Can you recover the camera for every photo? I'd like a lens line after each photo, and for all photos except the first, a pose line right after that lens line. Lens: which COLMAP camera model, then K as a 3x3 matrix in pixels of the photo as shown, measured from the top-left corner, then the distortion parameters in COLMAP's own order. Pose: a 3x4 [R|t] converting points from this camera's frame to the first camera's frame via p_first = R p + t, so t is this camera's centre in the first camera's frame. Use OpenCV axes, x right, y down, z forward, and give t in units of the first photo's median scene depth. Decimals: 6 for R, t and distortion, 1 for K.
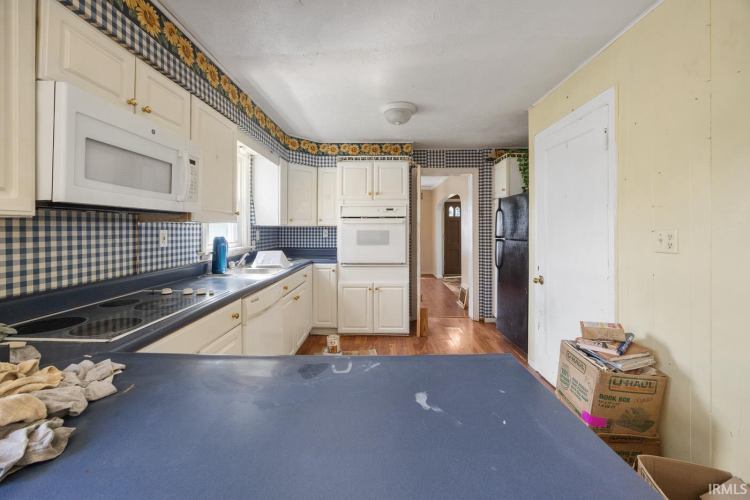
lens RADIAL K [[296.1, 0, 376.0], [0, 296.1, 228.1], [0, 0, 1]] dist [-0.004306, 0.000341]
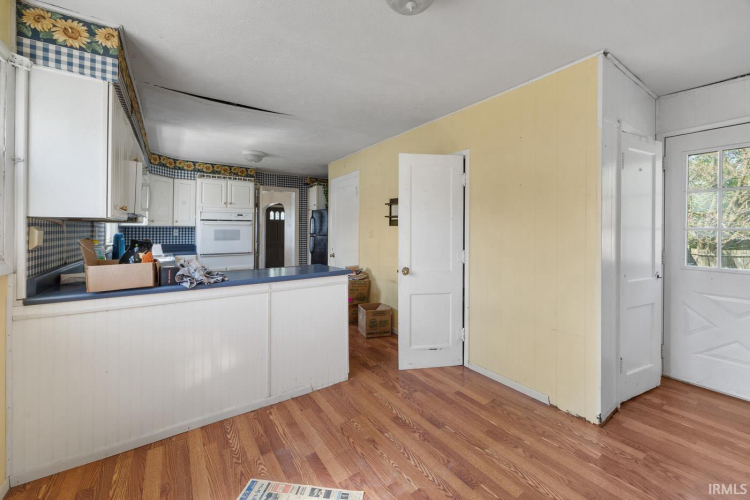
lens RADIAL K [[296.1, 0, 375.1], [0, 296.1, 227.6], [0, 0, 1]] dist [-0.004306, 0.000341]
pose [[0.814231, 0.007328, 0.580494, -0.250096], [-0.002760, 0.999958, -0.008751, 0.007631], [-0.580534, 0.005523, 0.814217, -0.534780]]
